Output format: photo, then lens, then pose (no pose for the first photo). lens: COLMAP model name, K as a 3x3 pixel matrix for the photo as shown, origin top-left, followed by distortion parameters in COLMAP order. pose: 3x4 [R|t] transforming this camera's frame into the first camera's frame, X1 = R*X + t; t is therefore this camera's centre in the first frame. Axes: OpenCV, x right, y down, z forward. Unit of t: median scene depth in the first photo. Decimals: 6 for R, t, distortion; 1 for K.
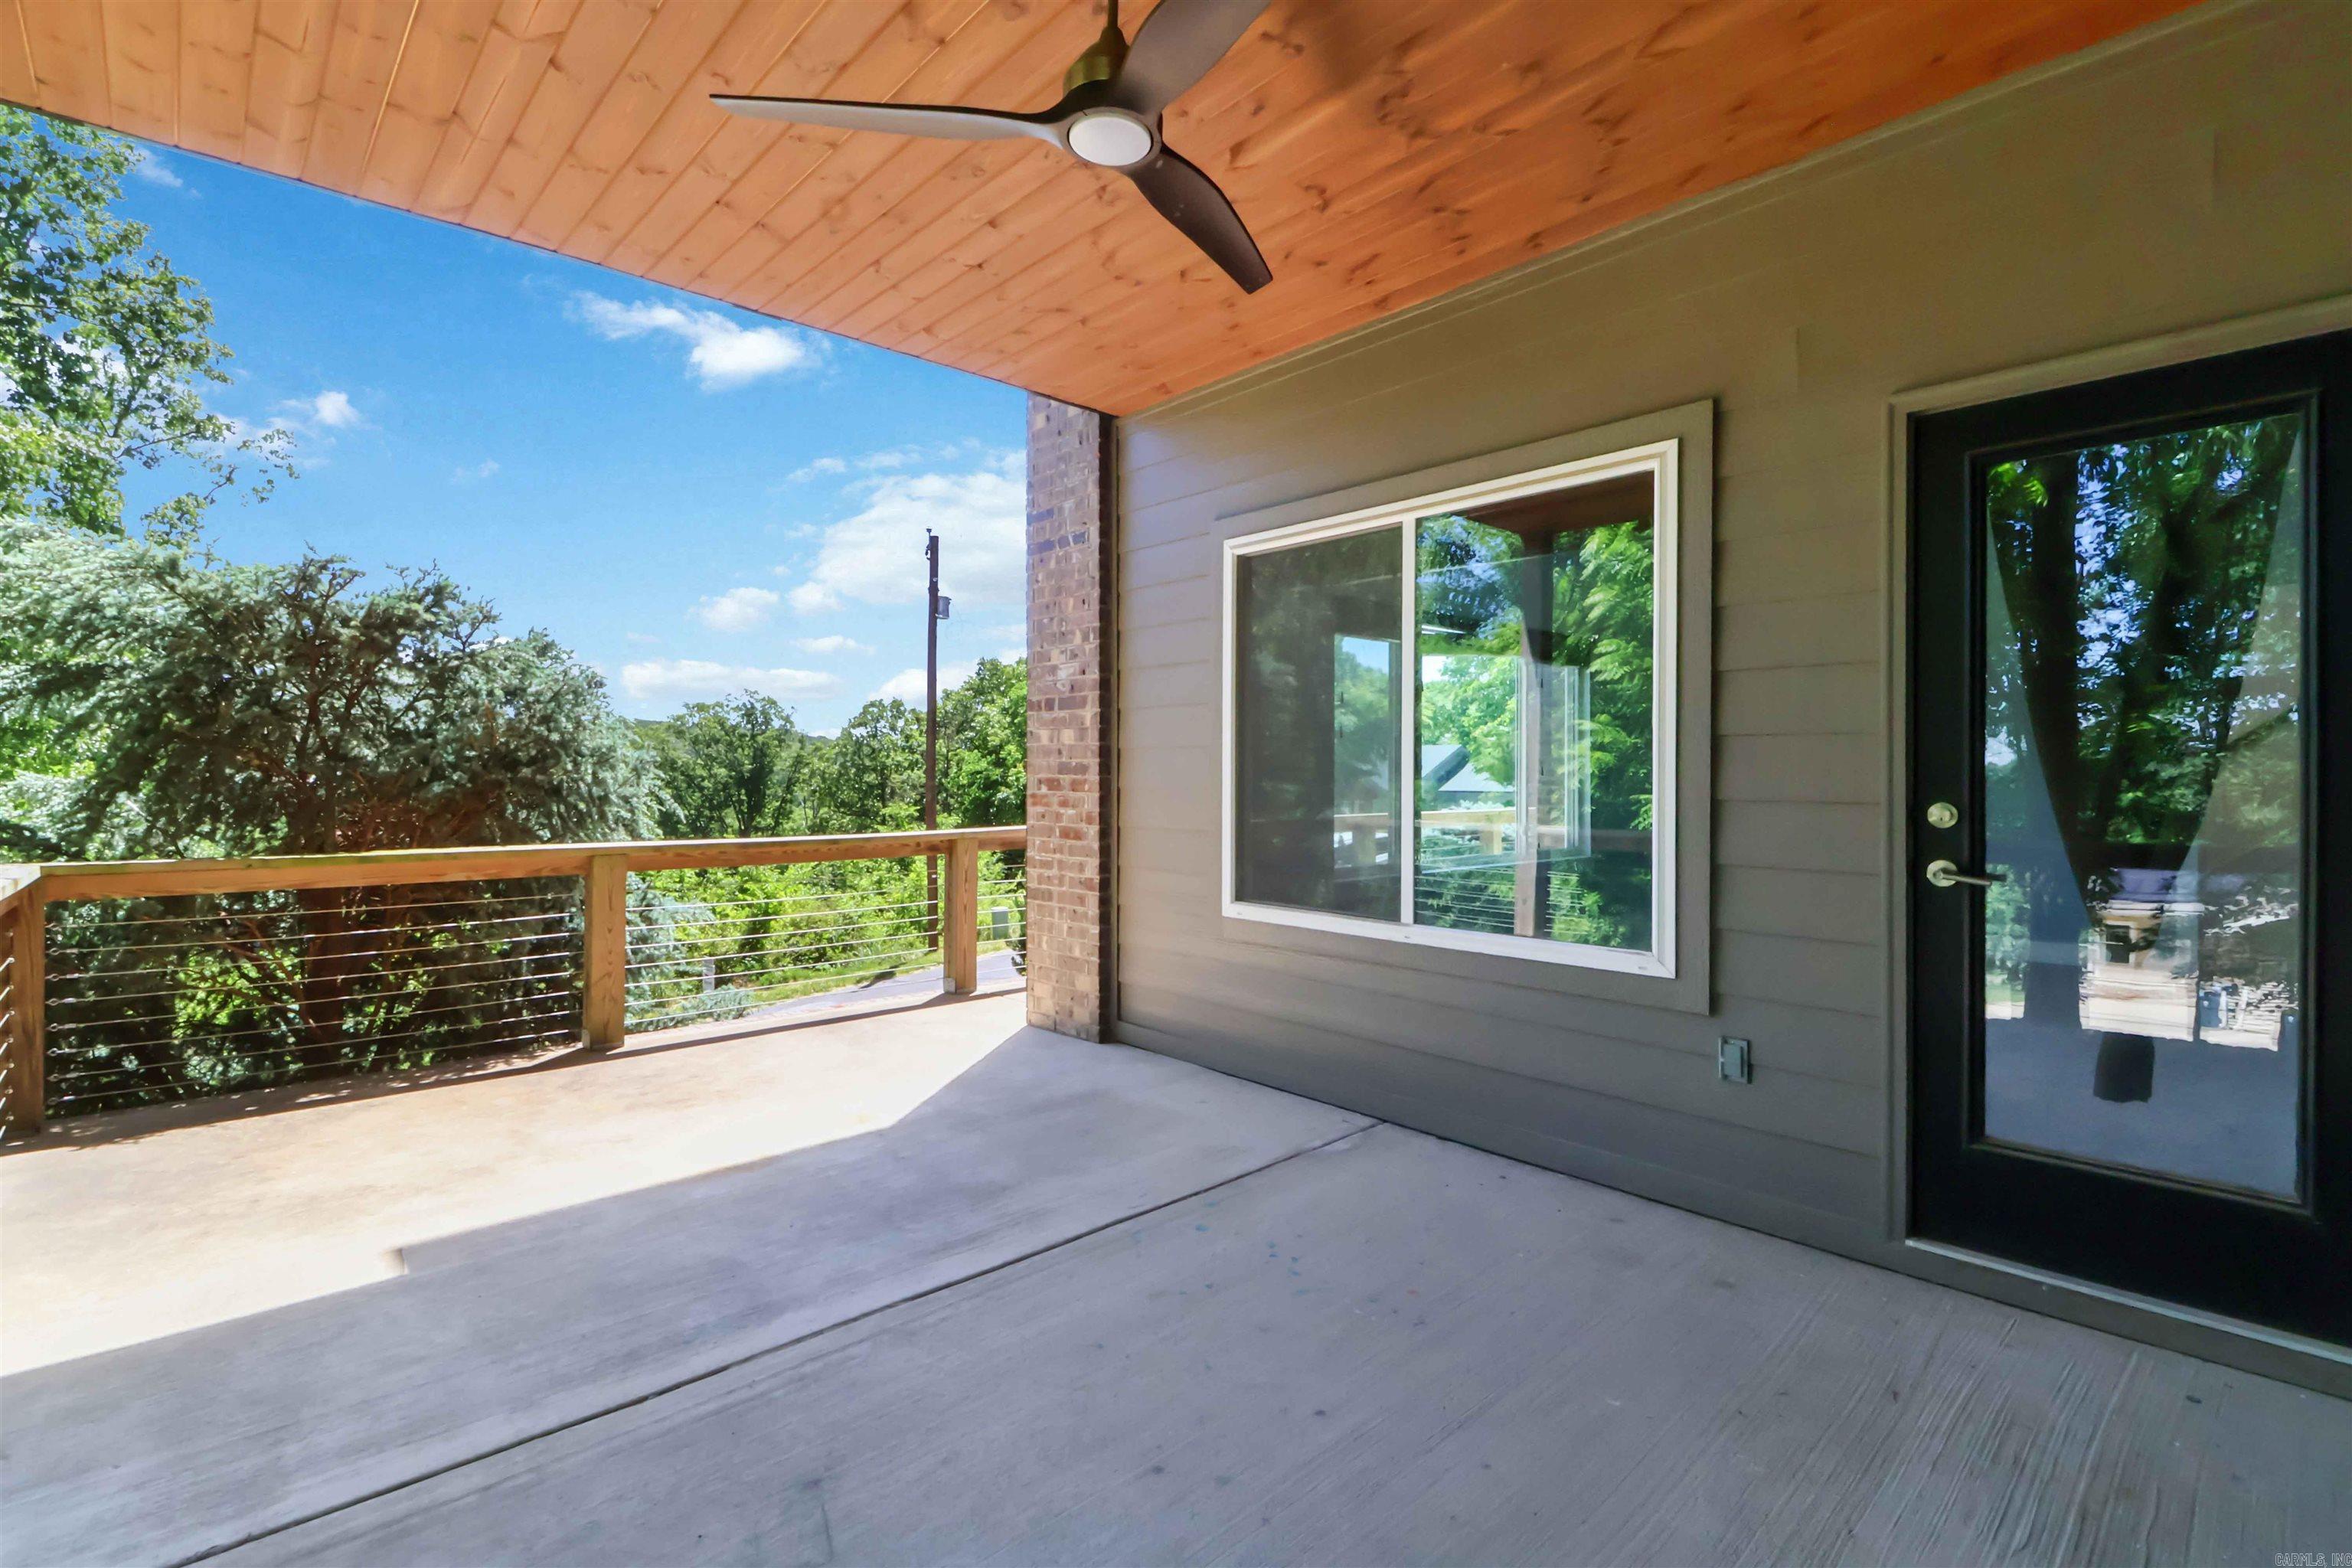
lens RADIAL K [[1069.0, 0, 1186.7], [0, 1069.0, 773.1], [0, 0, 1]] dist [0.020937, -0.011011]
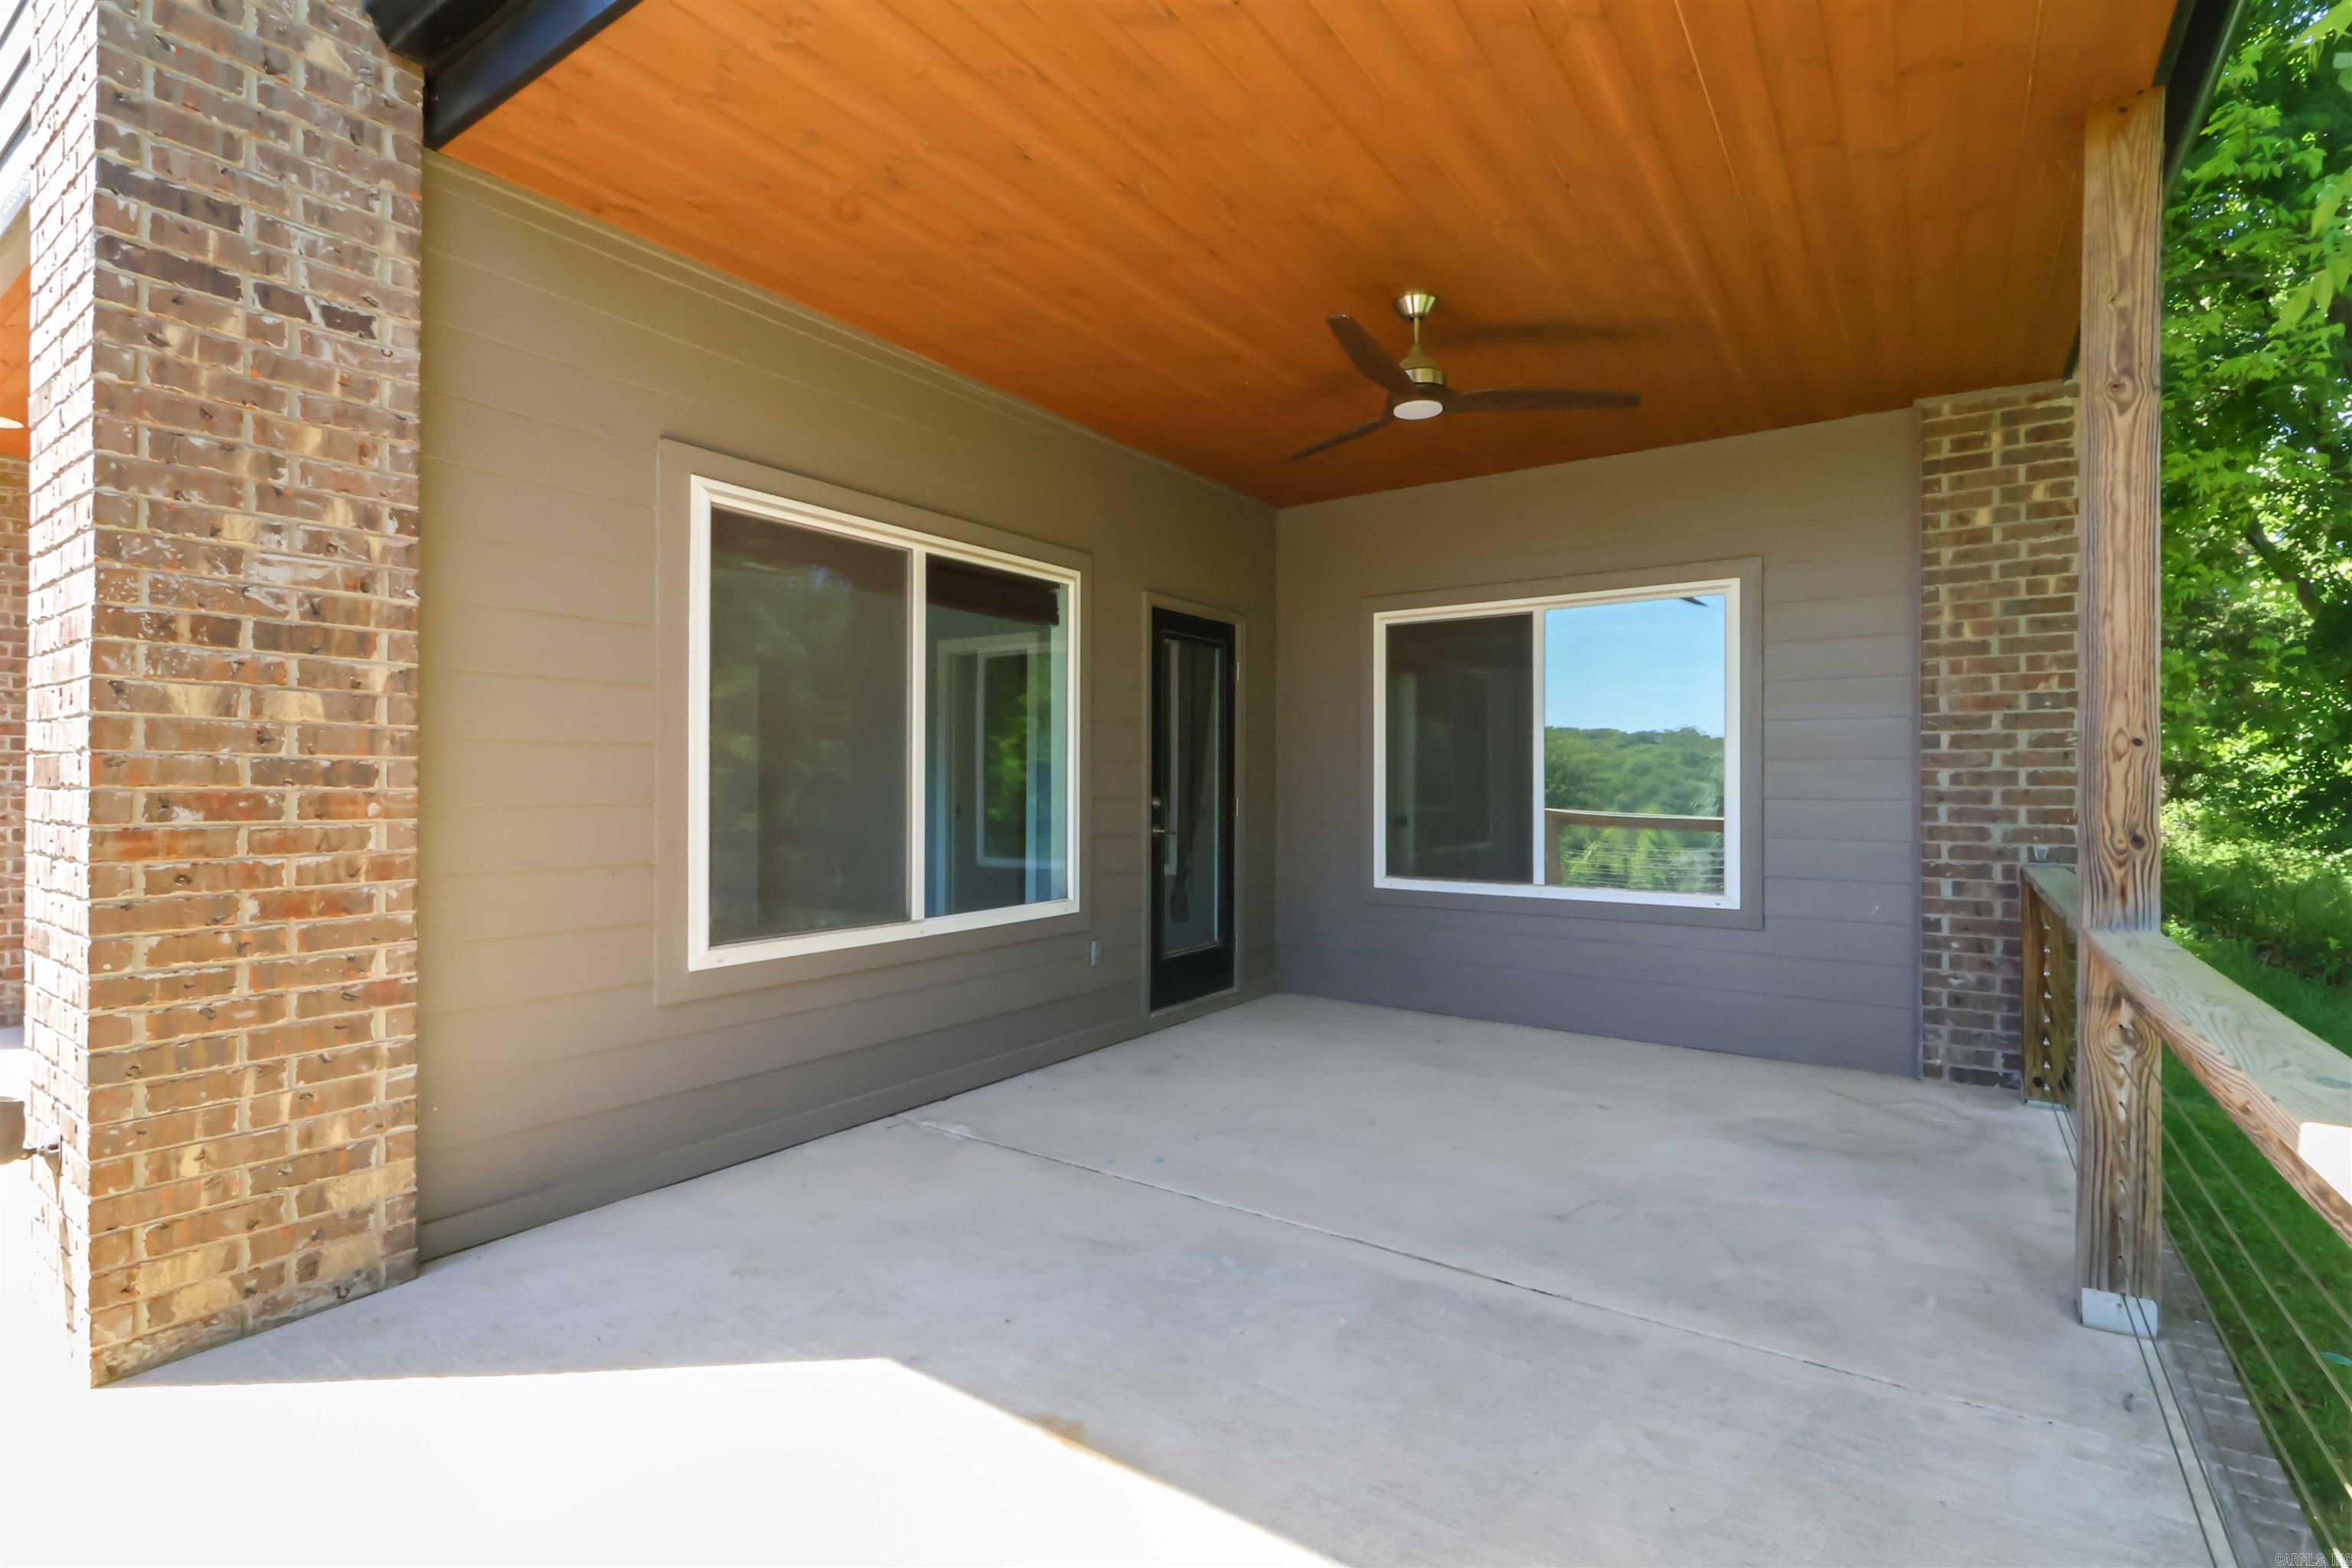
lens RADIAL K [[1069.0, 0, 1186.7], [0, 1069.0, 773.1], [0, 0, 1]] dist [0.020937, -0.011011]
pose [[-0.216377, 0.001198, 0.976309, -0.784219], [-0.009007, 0.999954, -0.003224, -0.007020], [-0.976268, -0.009492, -0.216356, 0.819225]]
